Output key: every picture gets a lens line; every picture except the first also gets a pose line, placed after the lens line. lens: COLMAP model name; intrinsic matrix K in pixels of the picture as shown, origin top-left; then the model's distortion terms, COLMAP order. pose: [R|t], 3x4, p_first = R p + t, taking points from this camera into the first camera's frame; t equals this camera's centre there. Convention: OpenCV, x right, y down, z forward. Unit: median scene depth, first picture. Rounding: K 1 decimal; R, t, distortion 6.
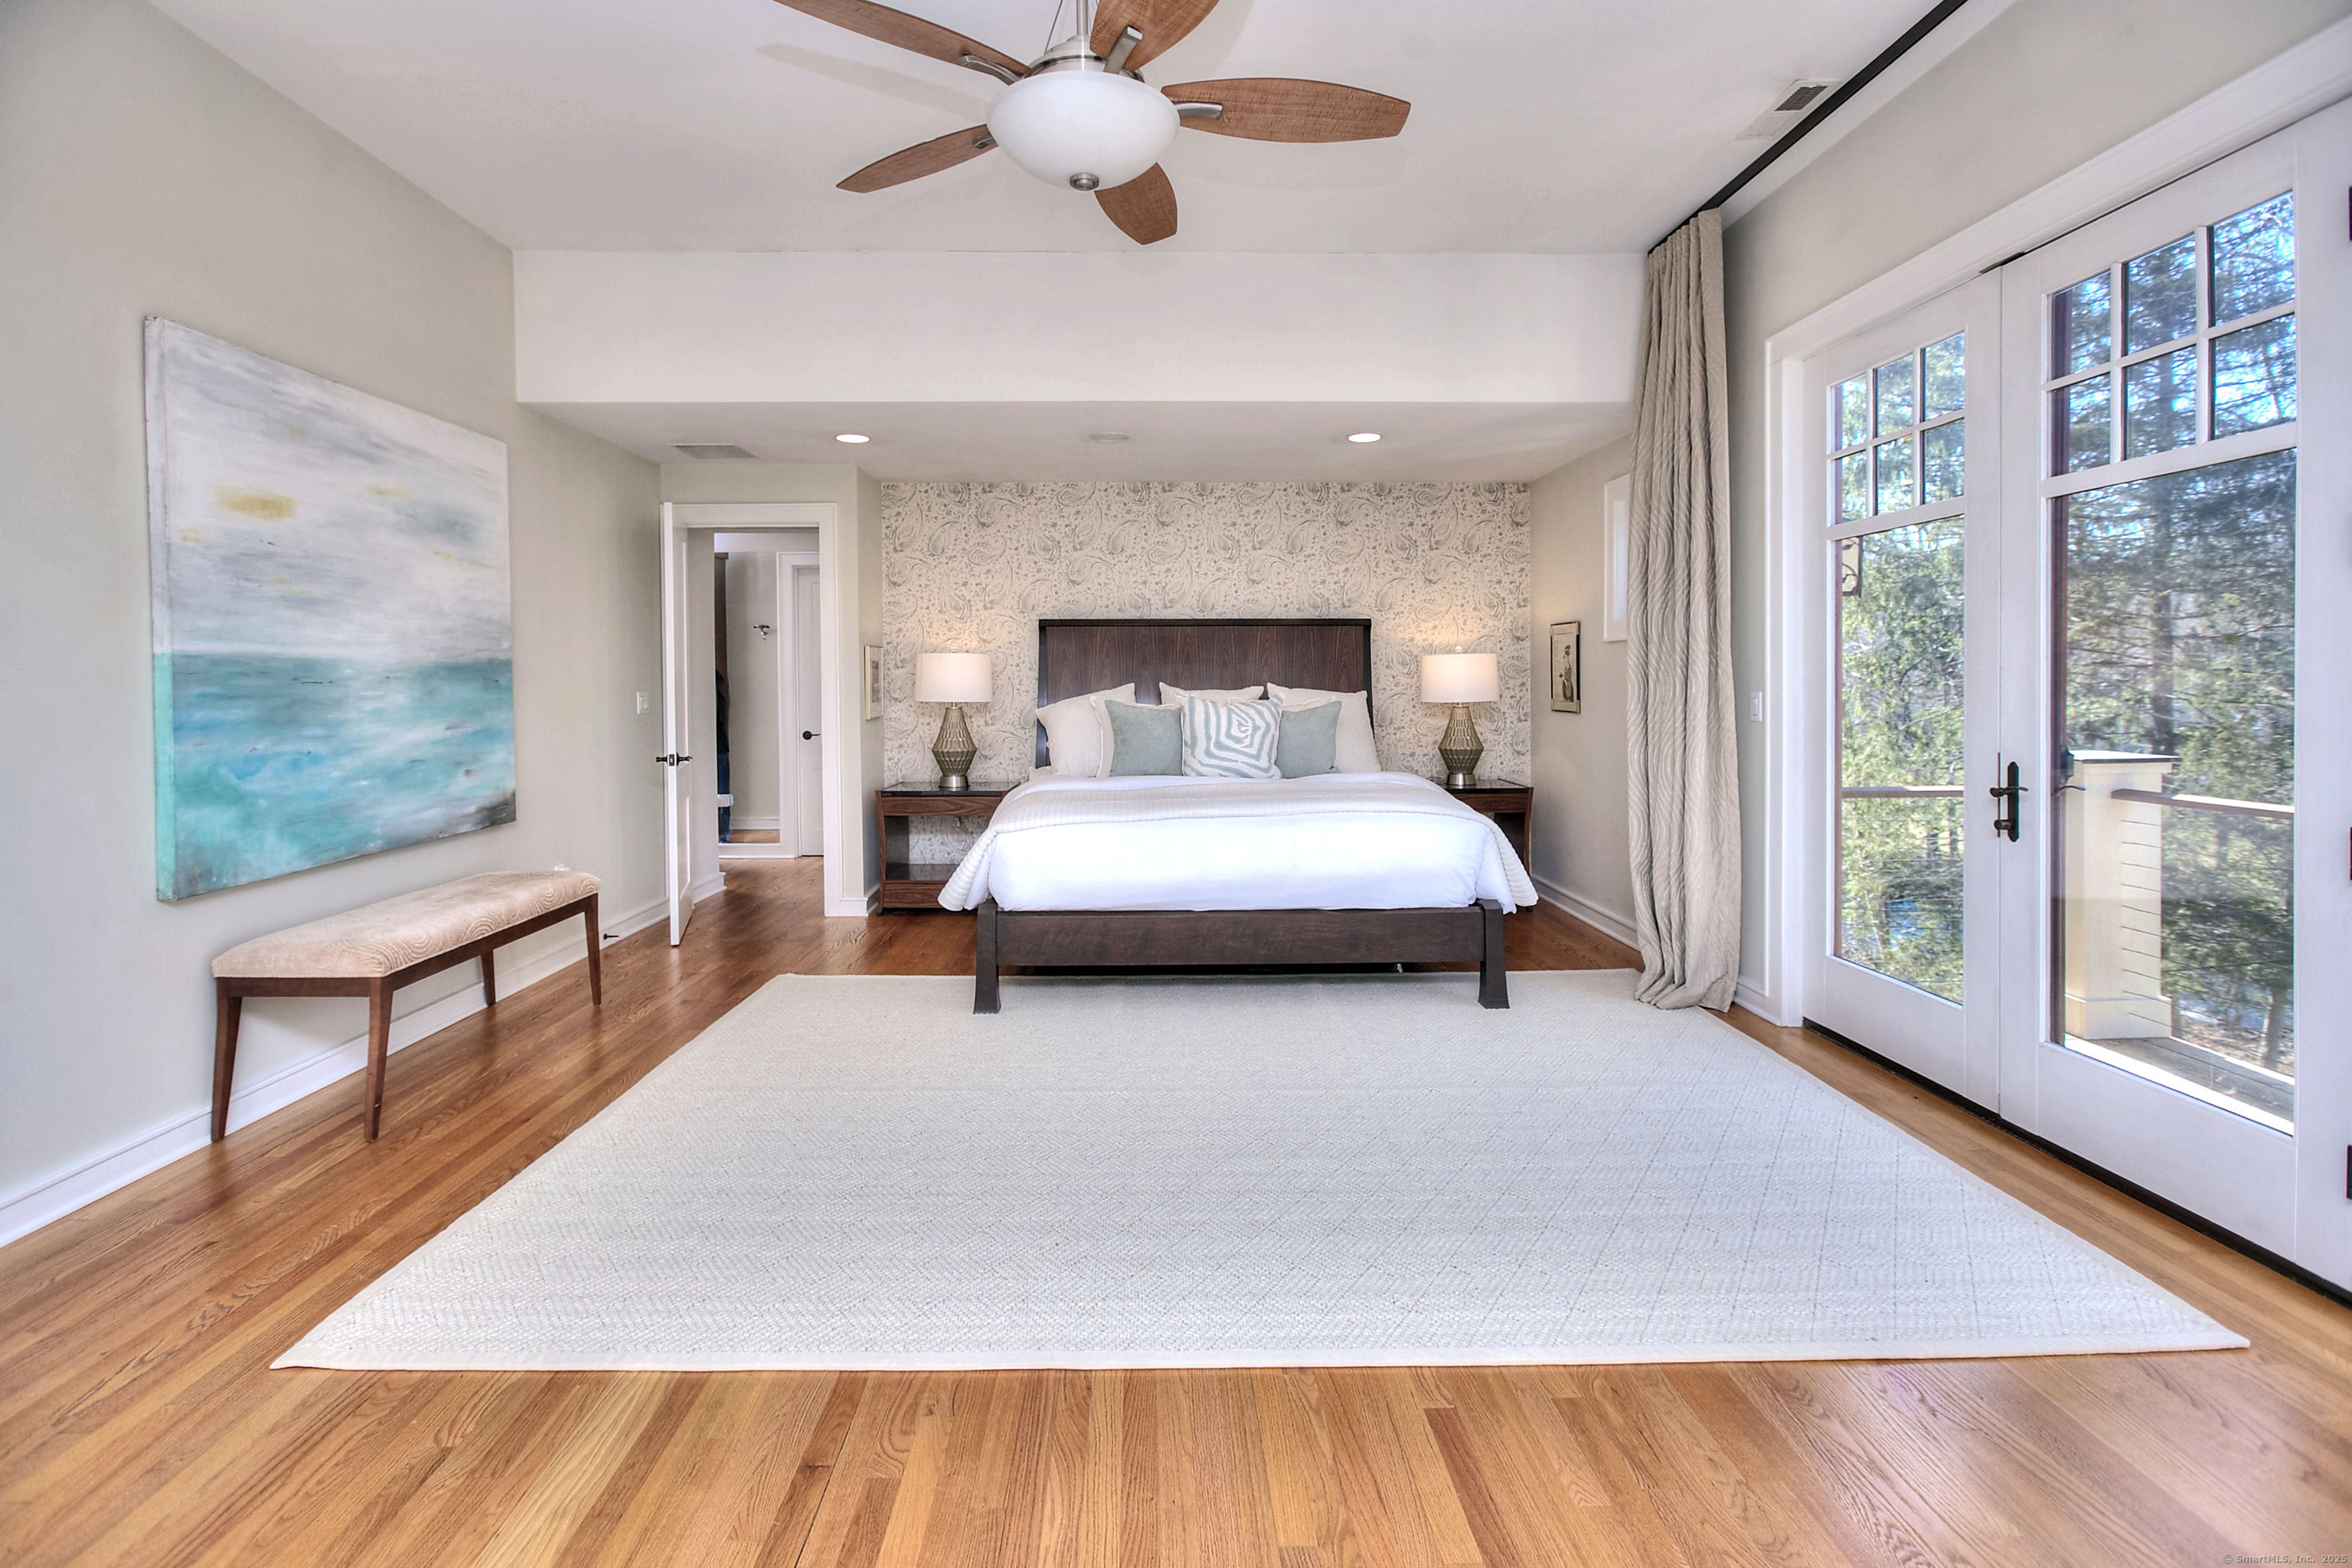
lens RADIAL K [[1106.7, 0, 1181.8], [0, 1106.7, 717.4], [0, 0, 1]] dist [-0.042899, 0.022992]
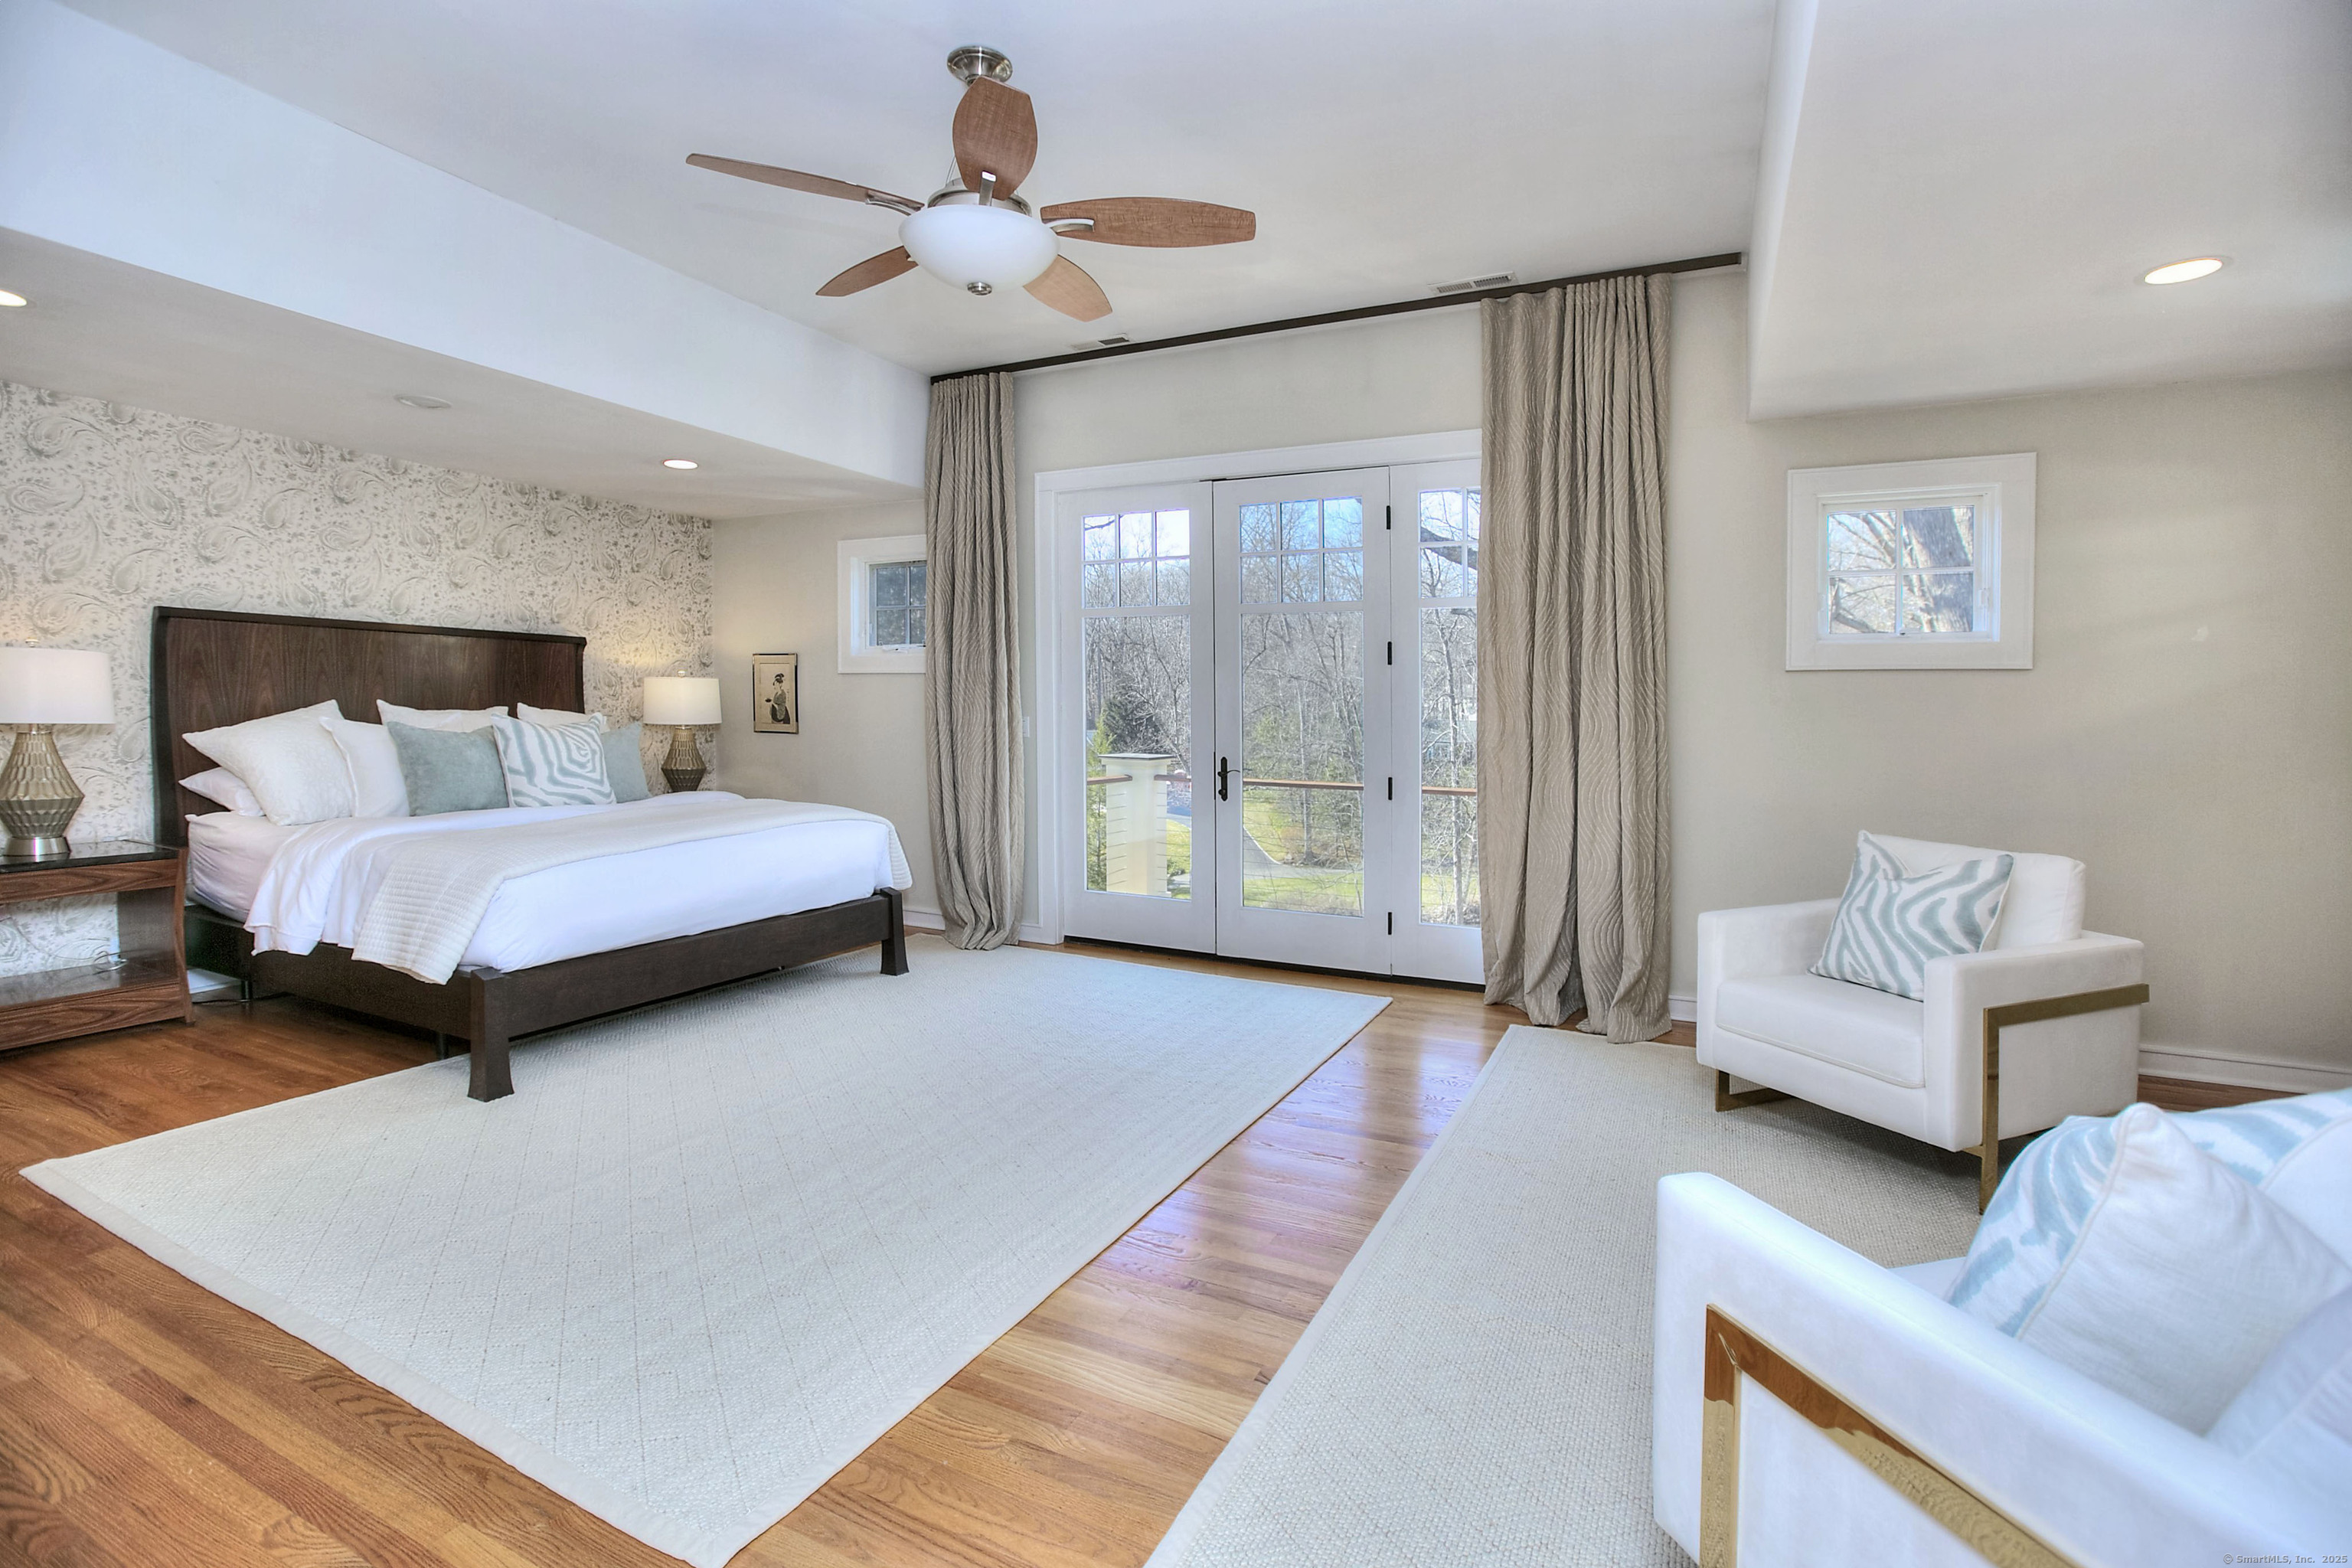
lens RADIAL K [[1106.7, 0, 1181.8], [0, 1106.7, 717.4], [0, 0, 1]] dist [-0.042899, 0.022992]
pose [[0.465662, 0.006019, 0.884942, -0.461785], [0.012622, 0.999830, -0.013442, -0.000566], [-0.884872, 0.017429, 0.465507, 0.109310]]
